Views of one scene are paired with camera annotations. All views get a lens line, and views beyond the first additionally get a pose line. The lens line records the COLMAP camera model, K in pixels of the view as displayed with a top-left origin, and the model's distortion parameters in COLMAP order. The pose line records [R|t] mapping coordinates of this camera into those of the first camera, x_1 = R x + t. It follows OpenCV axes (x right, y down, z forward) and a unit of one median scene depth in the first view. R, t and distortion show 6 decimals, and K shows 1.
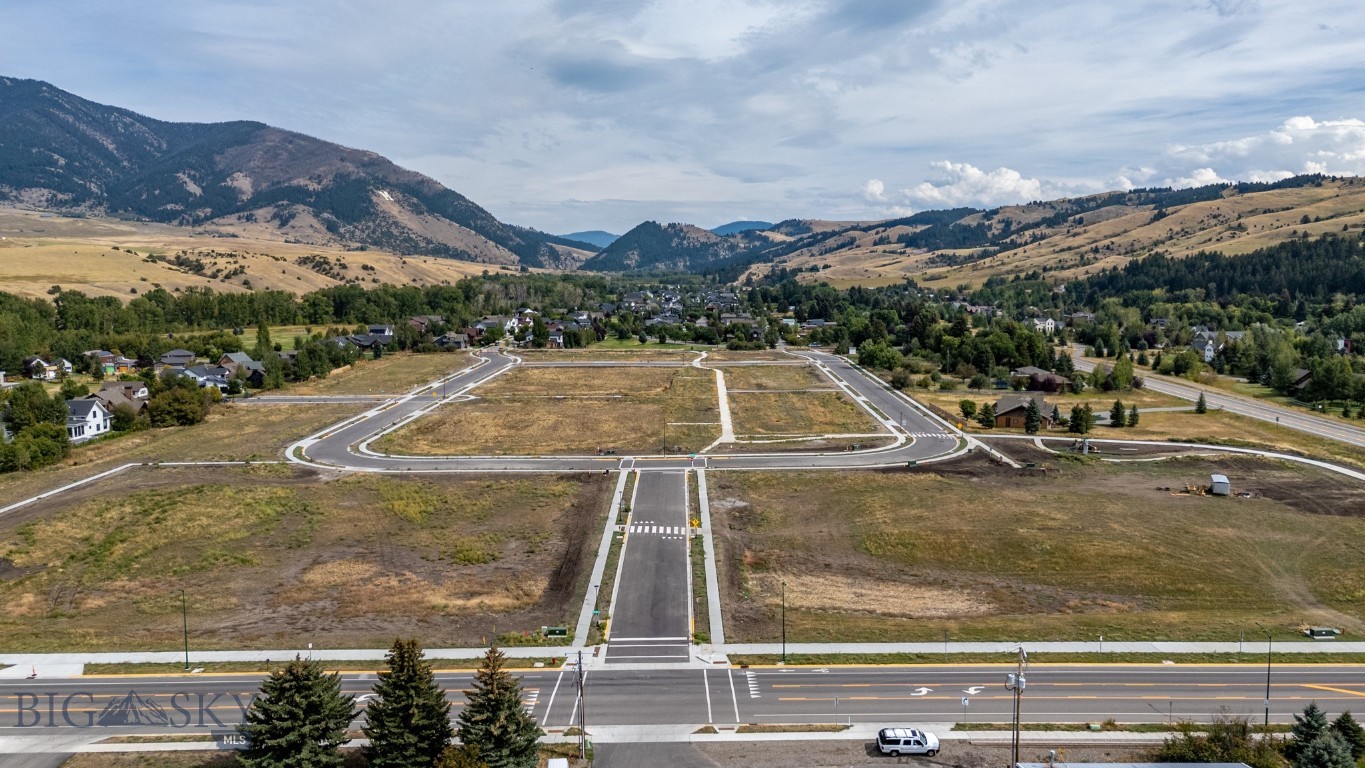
lens RADIAL K [[996.7, 0, 685.3], [0, 996.7, 379.7], [0, 0, 1]] dist [0.079233, -0.043733]
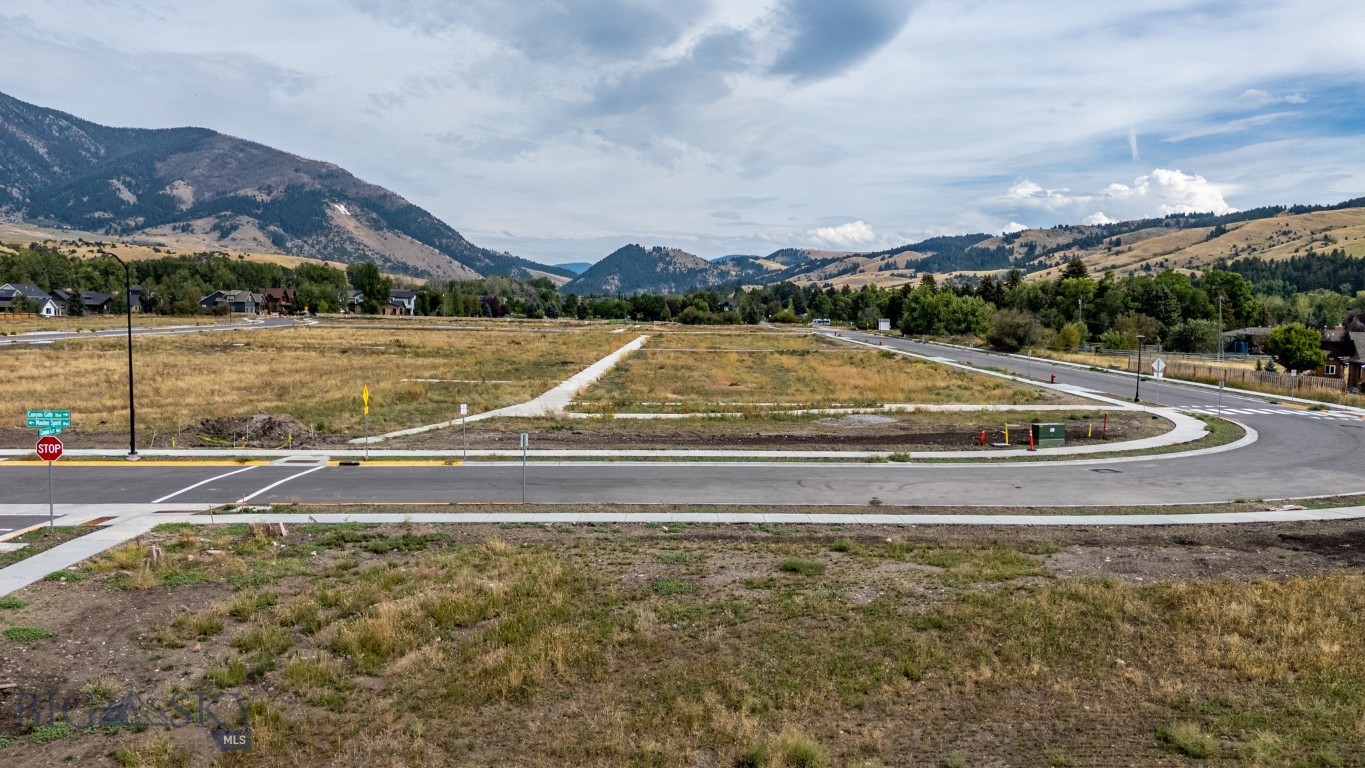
lens RADIAL K [[1051.0, 0, 685.3], [0, 1051.0, 381.7], [0, 0, 1]] dist [0.066272, -0.017768]
pose [[0.999720, 0.021342, 0.010223, 0.007079], [-0.020916, 0.998977, -0.040081, 0.005460], [-0.011068, 0.039856, 0.999144, 0.061674]]
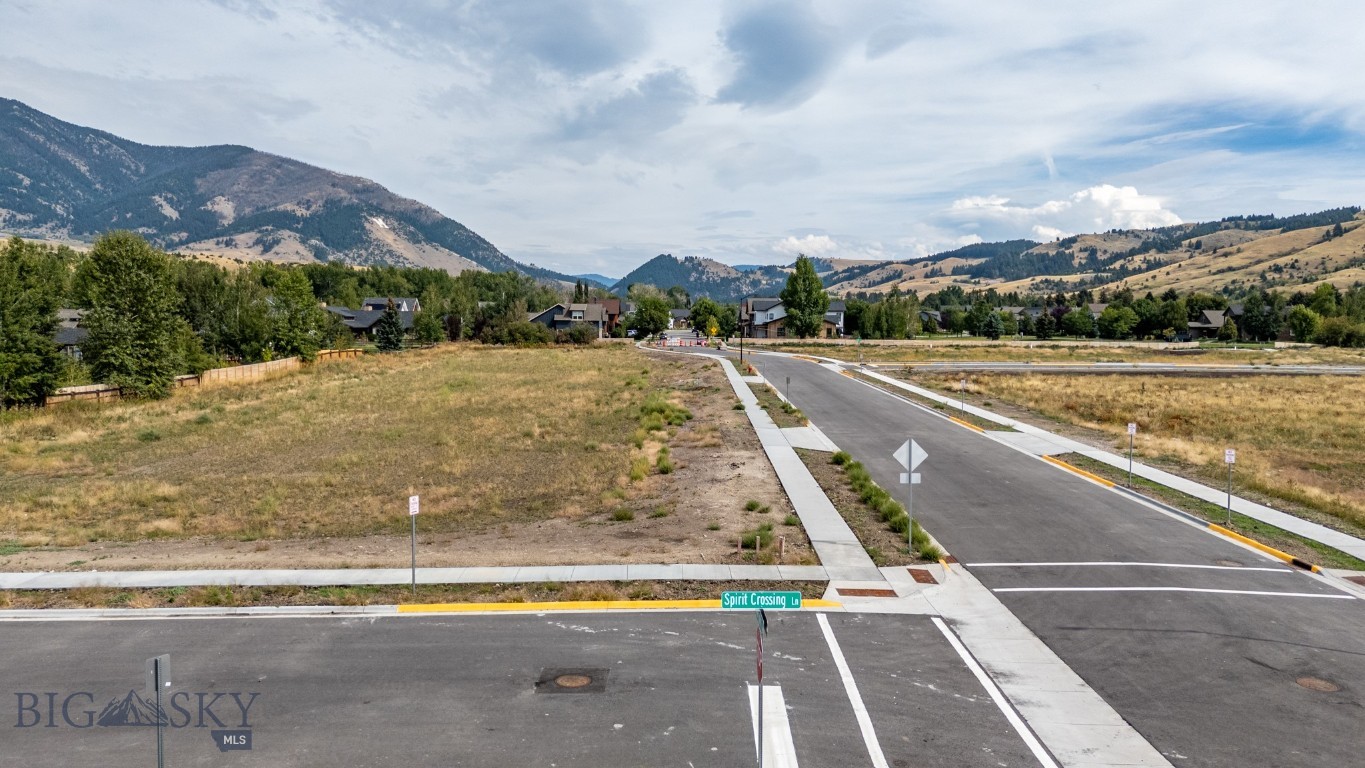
lens RADIAL K [[996.7, 0, 685.3], [0, 996.7, 379.7], [0, 0, 1]] dist [0.079233, -0.043733]
pose [[0.999876, 0.011485, 0.010786, -0.034405], [-0.010971, 0.998856, -0.046547, 0.000429], [-0.011308, 0.046423, 0.998858, 0.108159]]
